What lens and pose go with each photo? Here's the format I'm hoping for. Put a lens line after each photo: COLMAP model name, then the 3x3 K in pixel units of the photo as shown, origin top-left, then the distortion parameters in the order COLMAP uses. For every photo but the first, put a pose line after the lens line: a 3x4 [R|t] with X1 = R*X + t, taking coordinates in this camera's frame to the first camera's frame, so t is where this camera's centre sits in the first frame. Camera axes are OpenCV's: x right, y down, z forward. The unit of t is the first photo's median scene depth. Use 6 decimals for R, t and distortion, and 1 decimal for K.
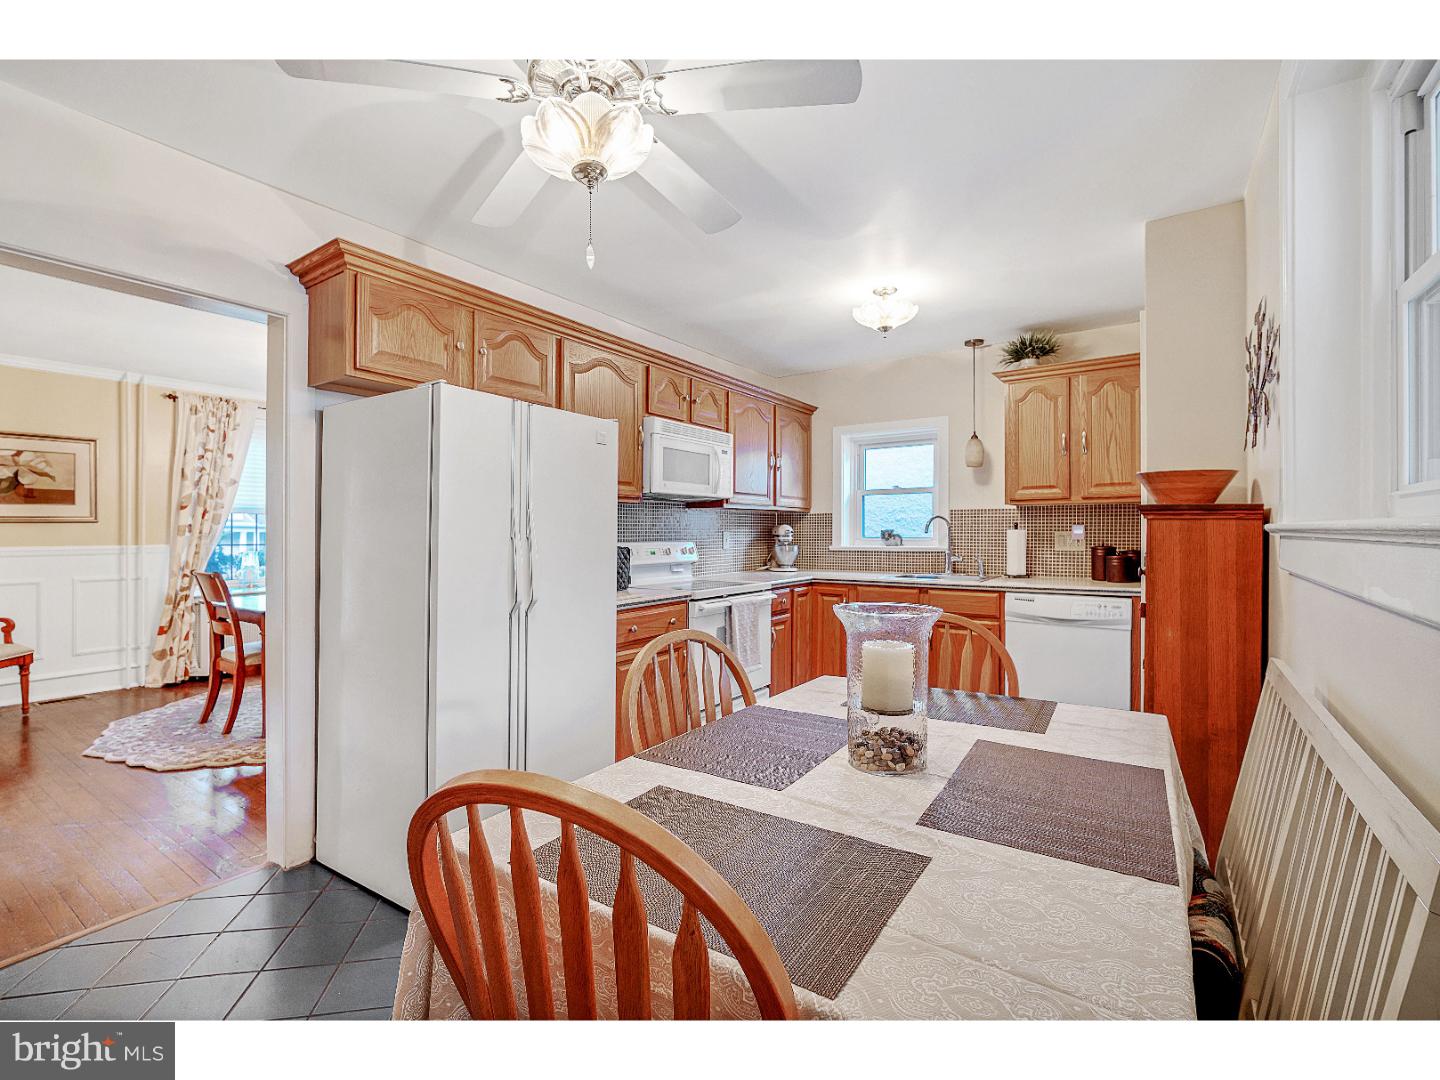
lens RADIAL K [[664.3, 0, 721.0], [0, 664.3, 531.3], [0, 0, 1]] dist [-0.003781, 0.000106]
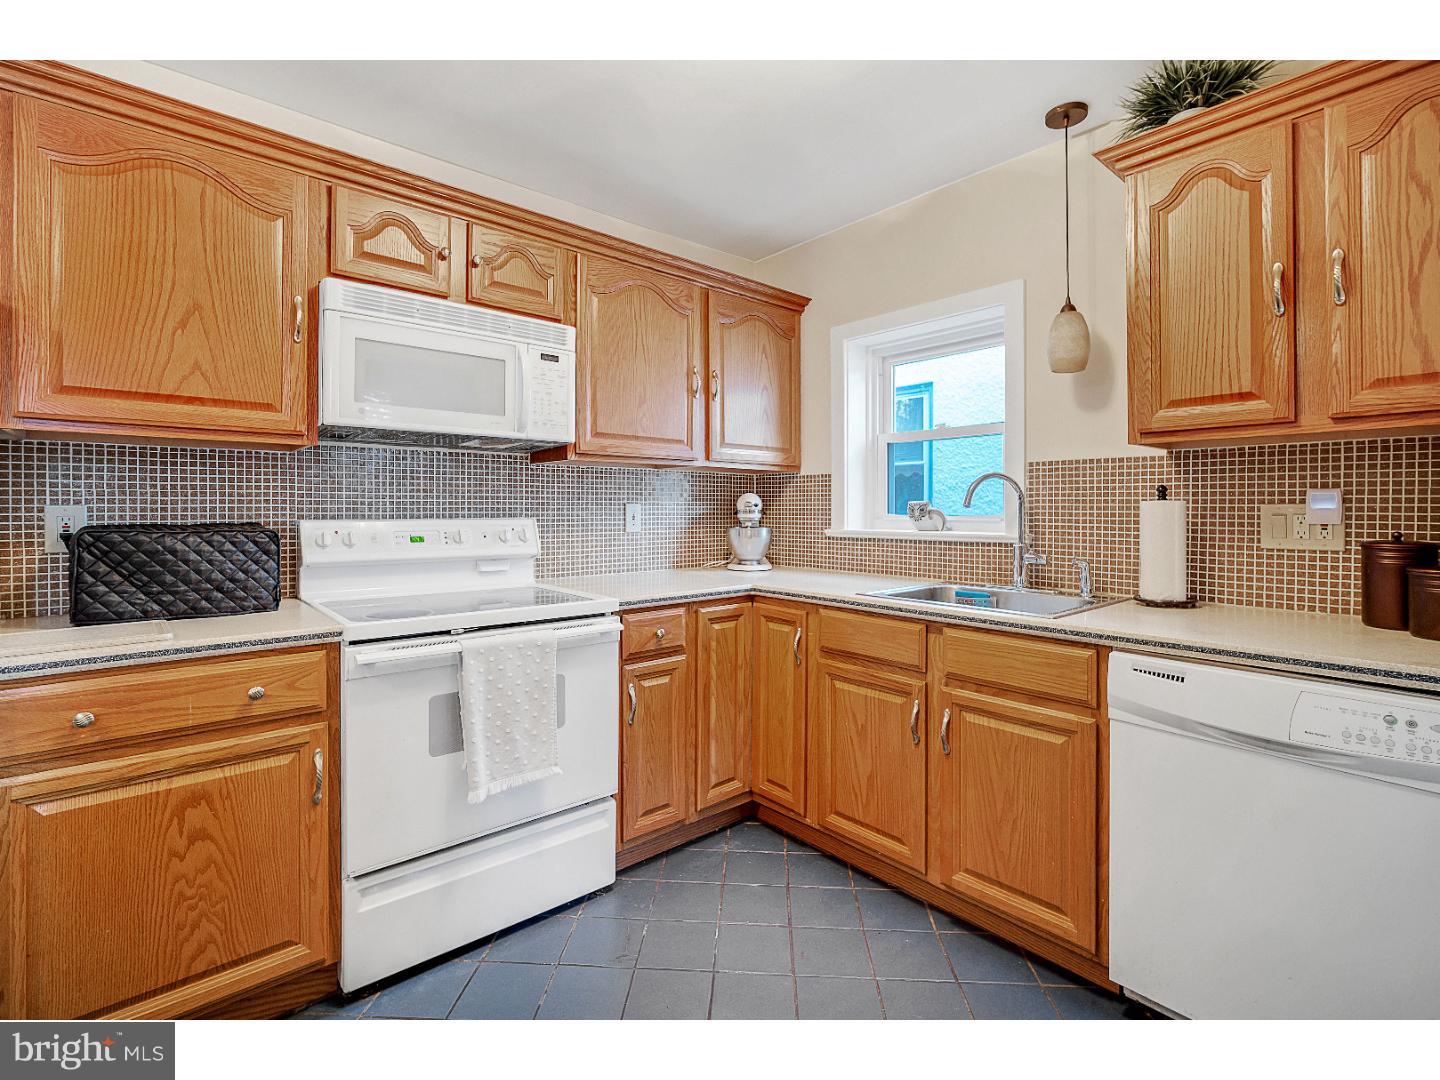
lens RADIAL K [[664.3, 0, 722.5], [0, 664.3, 502.0], [0, 0, 1]] dist [-0.003781, 0.000106]
pose [[0.965944, 0.002680, -0.258737, 0.273922], [-0.005073, 0.999950, -0.008584, 0.004058], [0.258701, 0.009604, 0.965910, 0.487393]]
